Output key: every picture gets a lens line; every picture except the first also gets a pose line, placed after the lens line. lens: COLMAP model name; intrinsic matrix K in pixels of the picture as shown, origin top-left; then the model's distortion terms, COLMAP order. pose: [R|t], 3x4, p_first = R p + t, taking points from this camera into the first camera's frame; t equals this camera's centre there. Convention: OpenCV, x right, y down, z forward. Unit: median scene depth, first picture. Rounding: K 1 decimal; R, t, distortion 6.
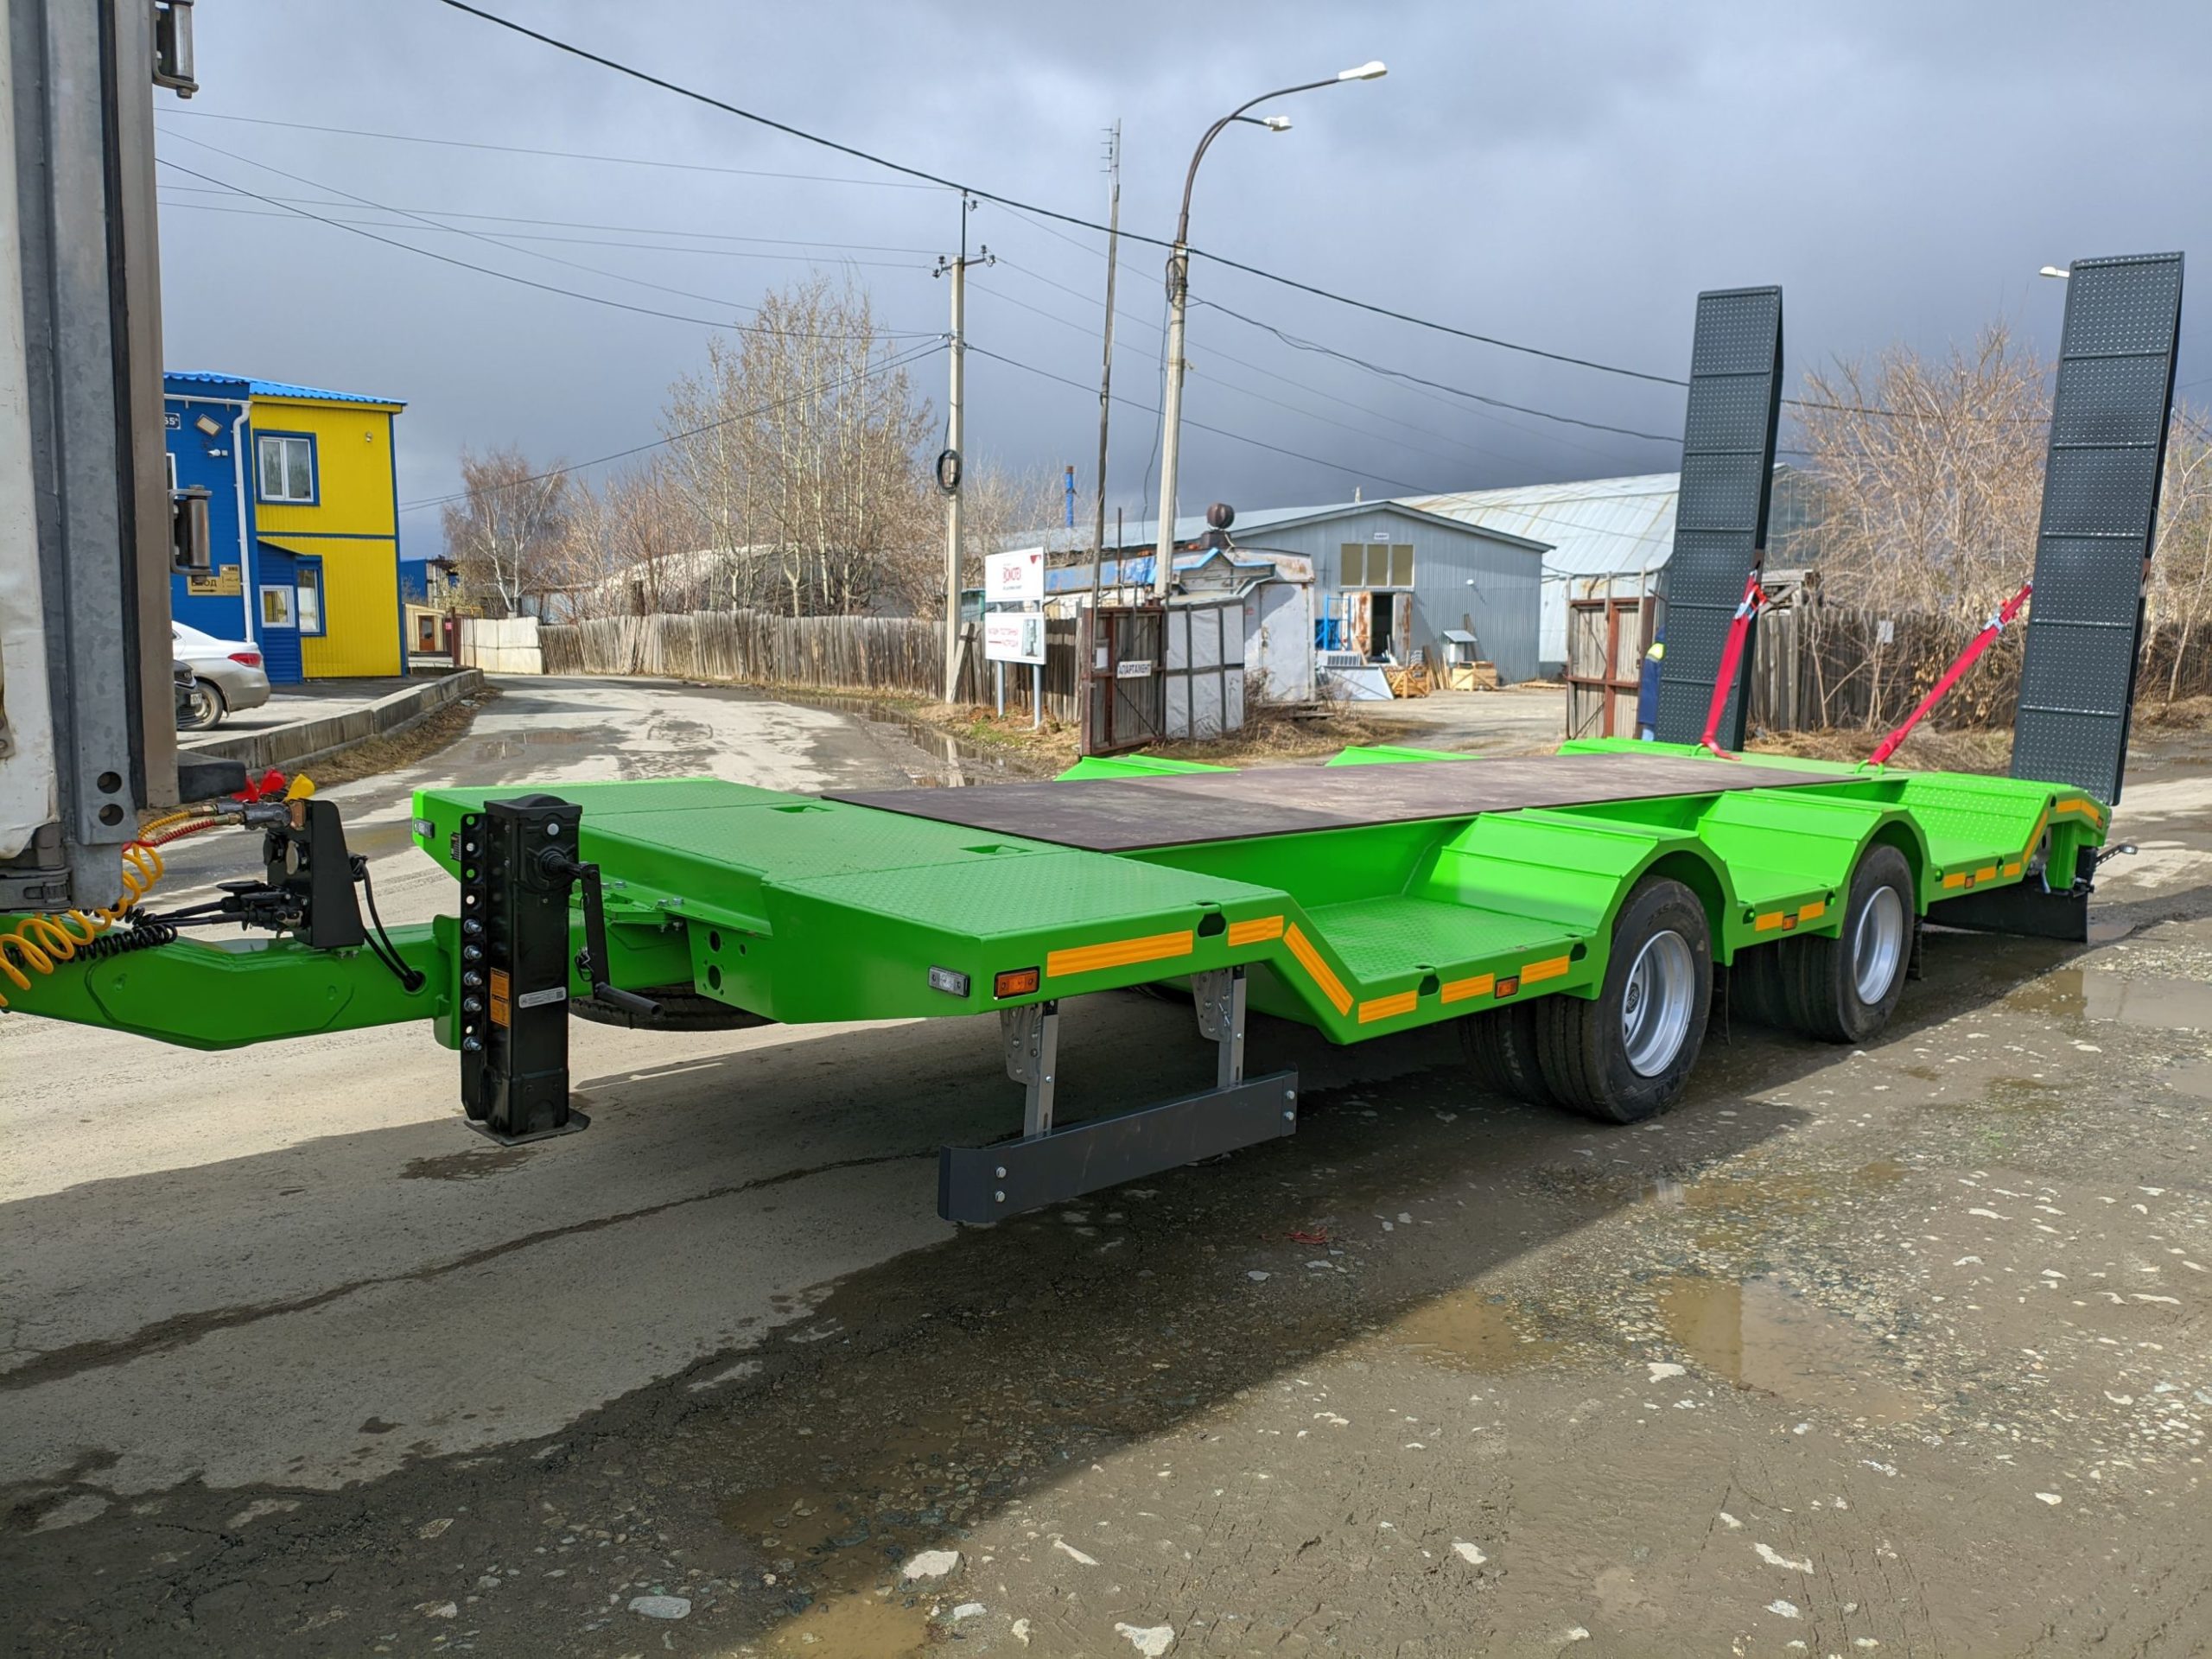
lens RADIAL K [[1690.2, 0, 1101.3], [0, 1690.2, 833.3], [0, 0, 1]] dist [0.079483, -0.157653]
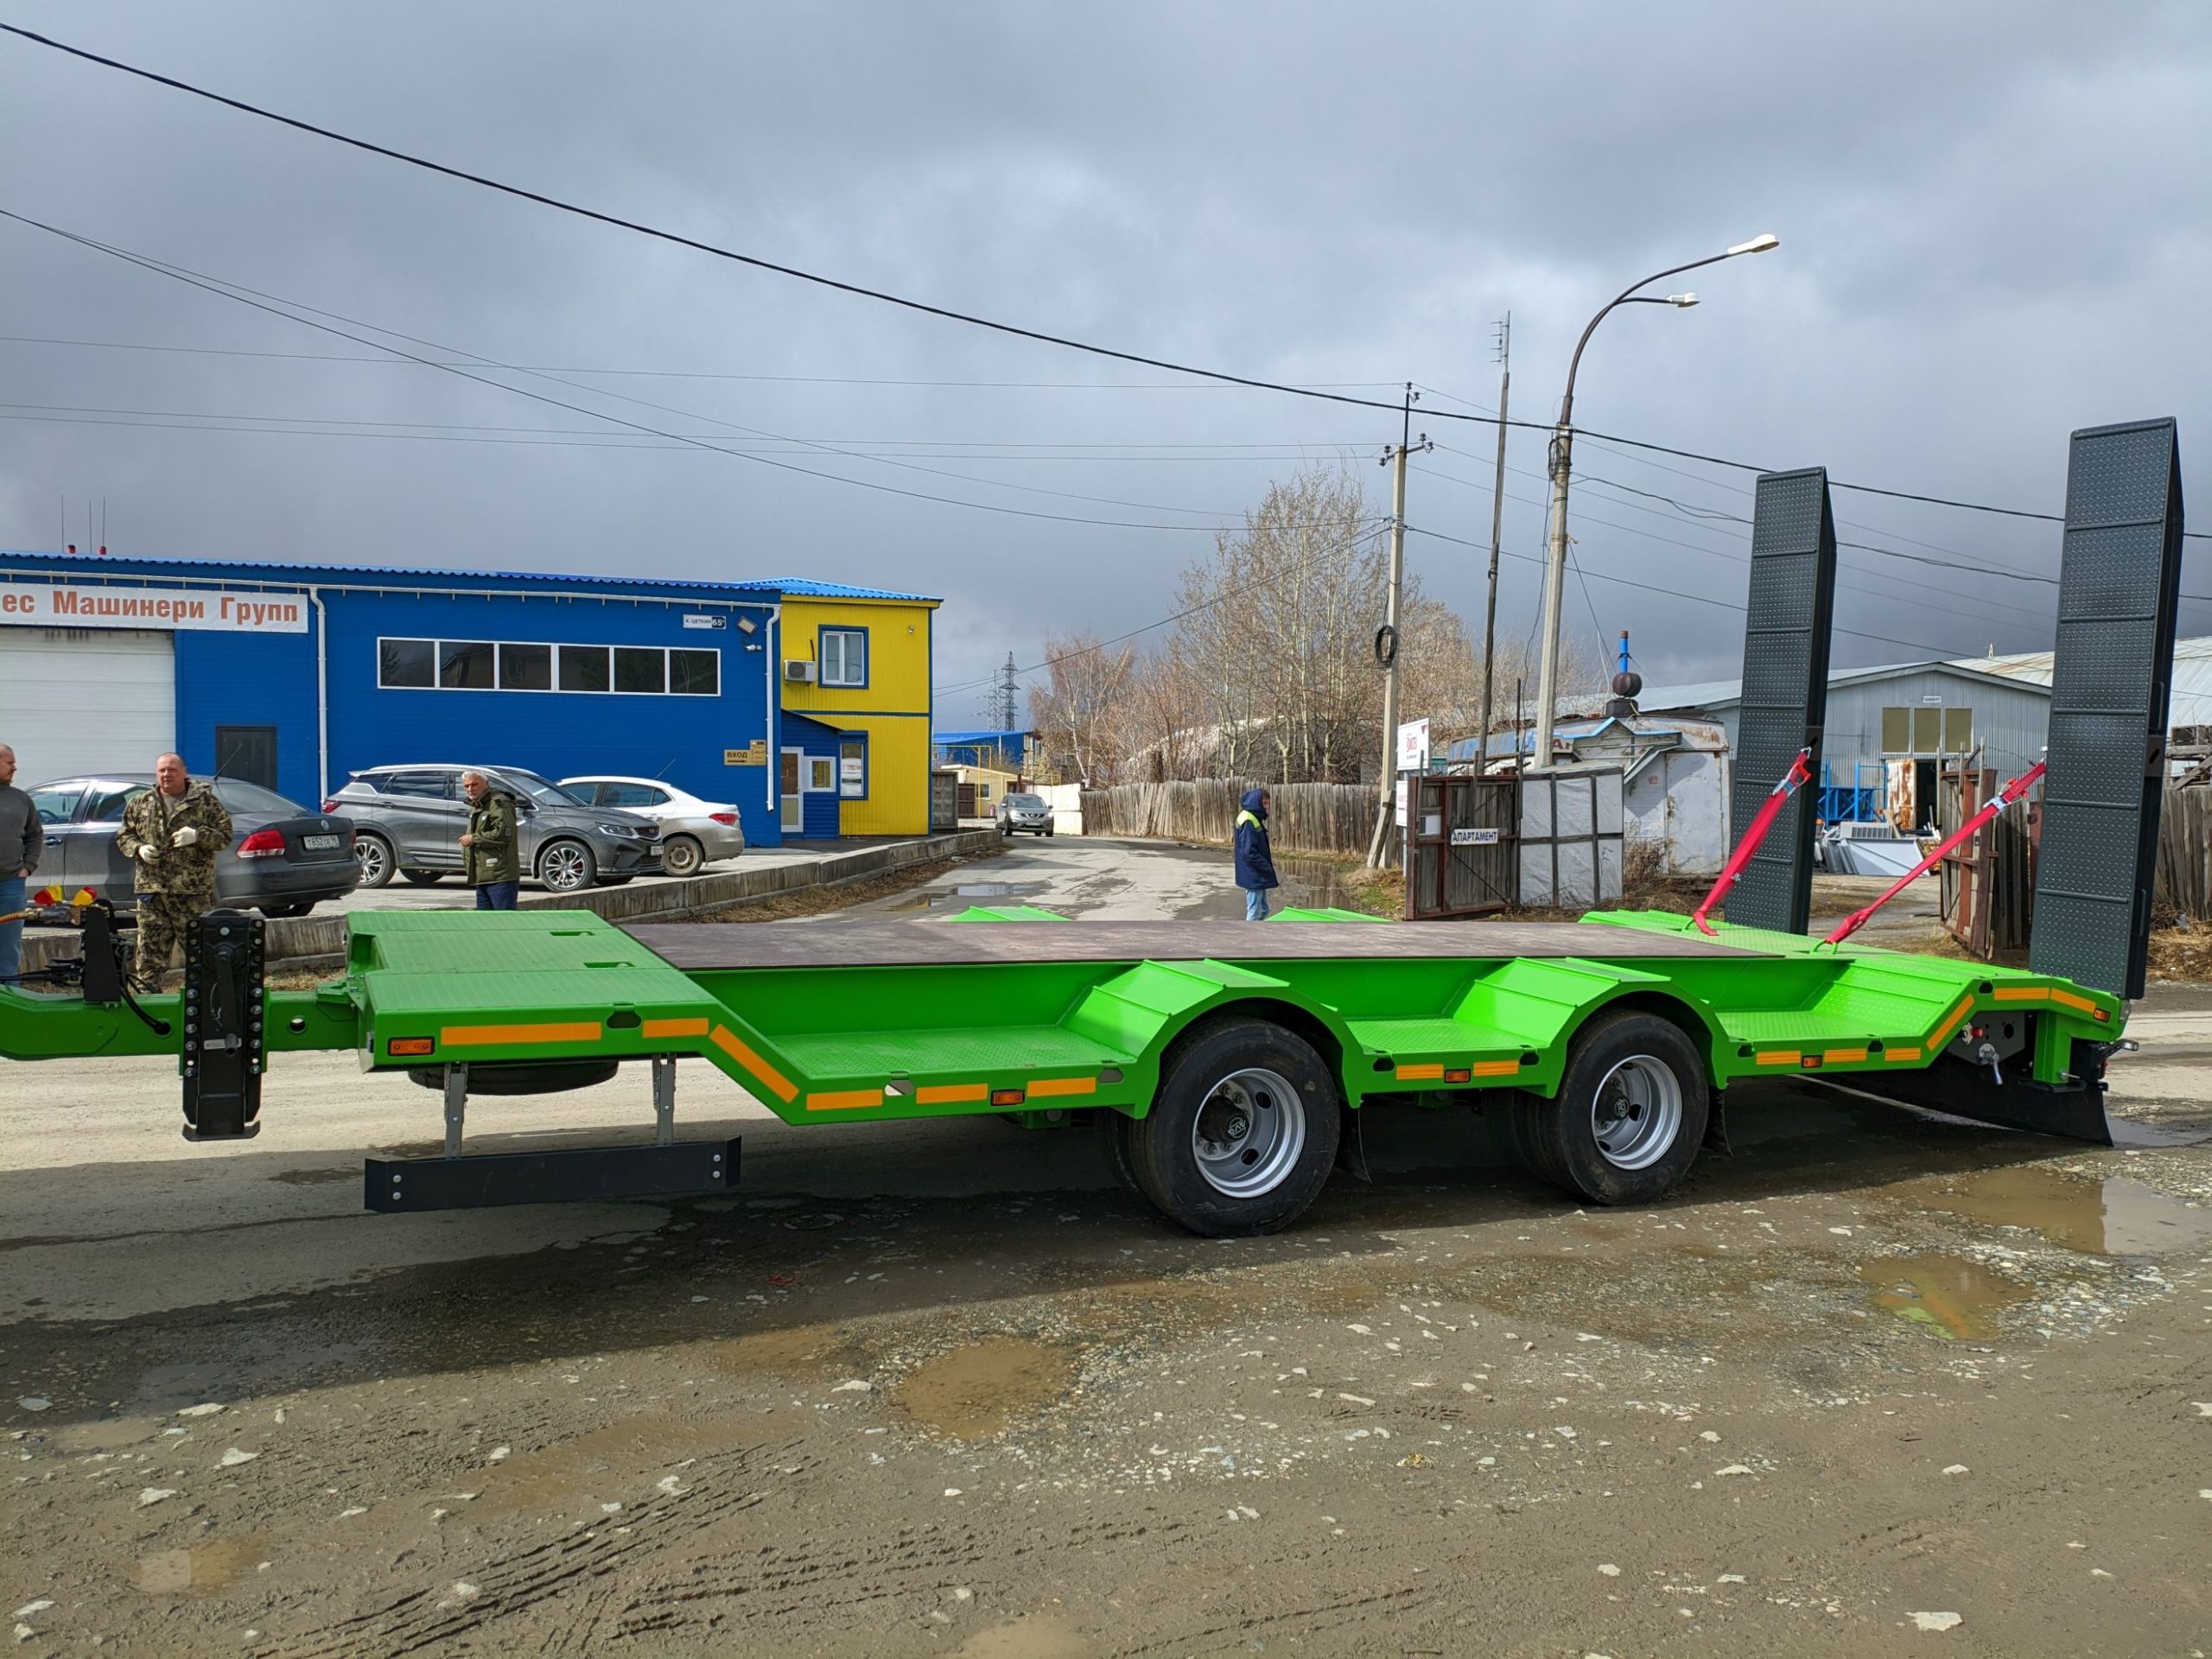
lens RADIAL K [[1688.3, 0, 1100.6], [0, 1688.3, 823.4], [0, 0, 1]] dist [0.083866, -0.149073]
pose [[0.939938, 0.012707, -0.341108, 0.136467], [-0.047617, 0.994417, -0.094168, 0.001245], [0.338007, 0.104754, 0.935295, -0.025129]]
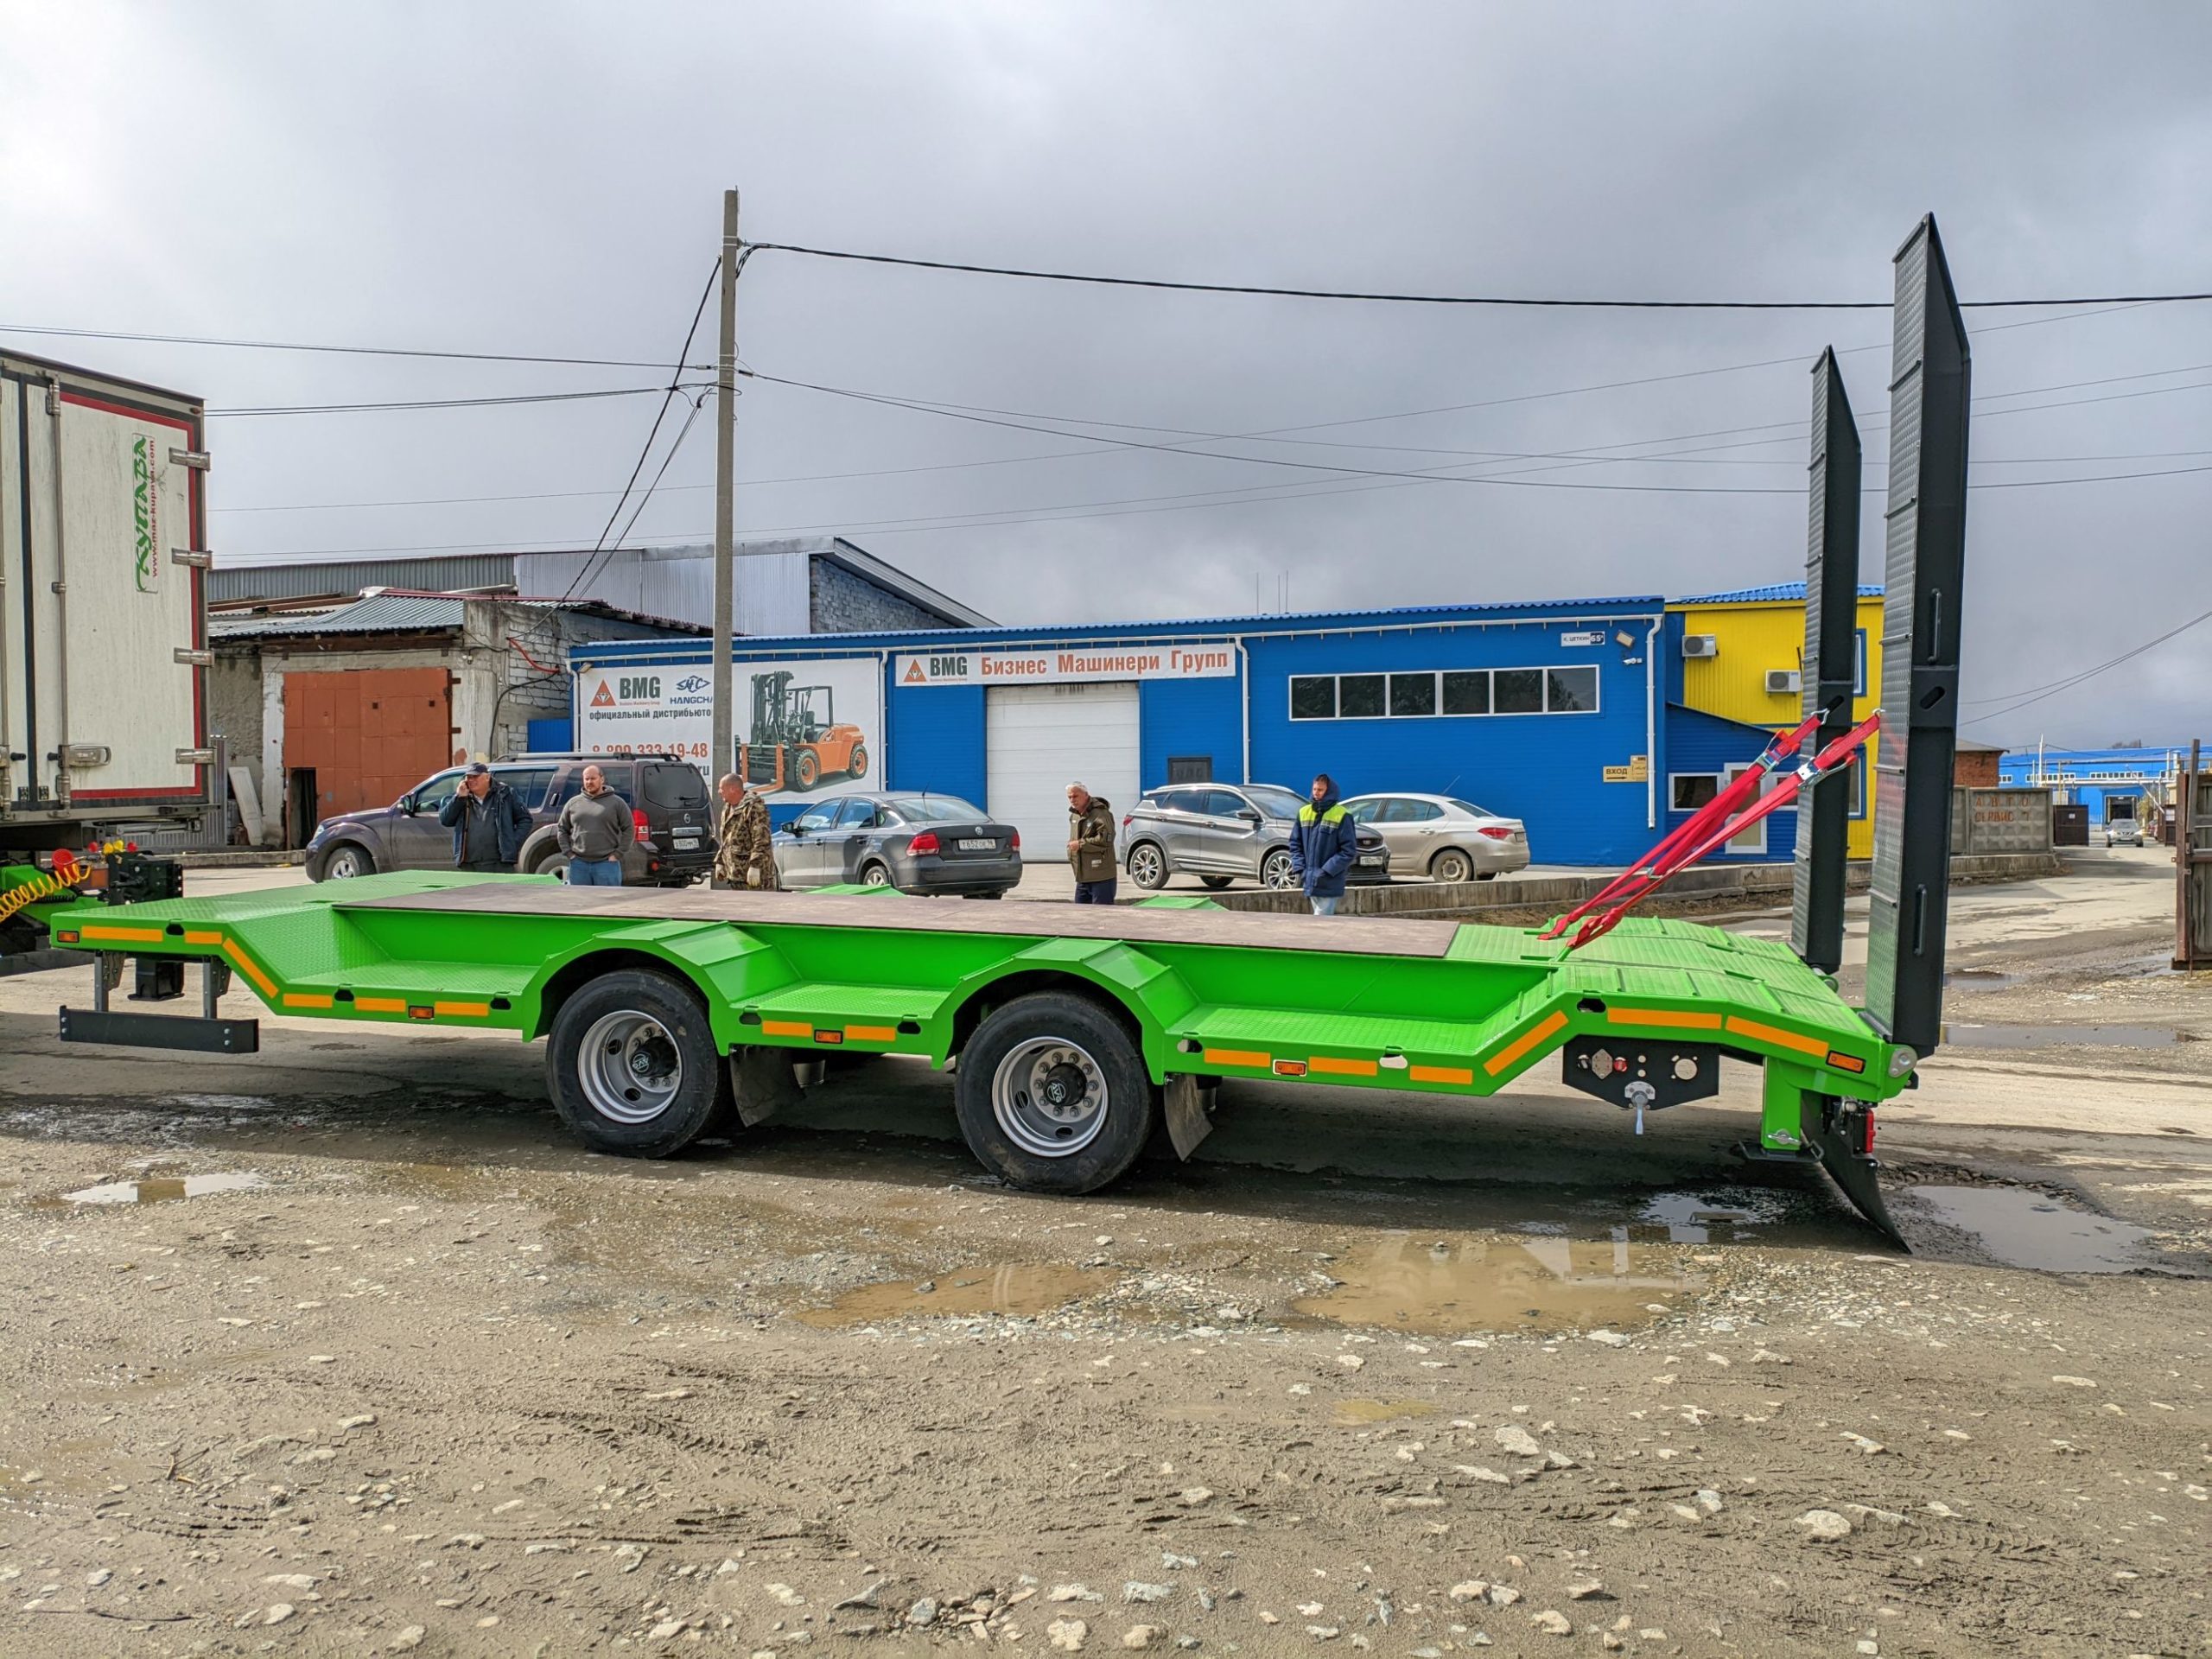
lens RADIAL K [[1682.8, 0, 1106.0], [0, 1682.8, 829.5], [0, 0, 1]] dist [0.086180, -0.142621]
pose [[0.493079, 0.006945, -0.869957, 0.358447], [-0.104642, 0.993182, -0.051380, -0.011192], [0.863669, 0.116368, 0.490444, 0.143137]]
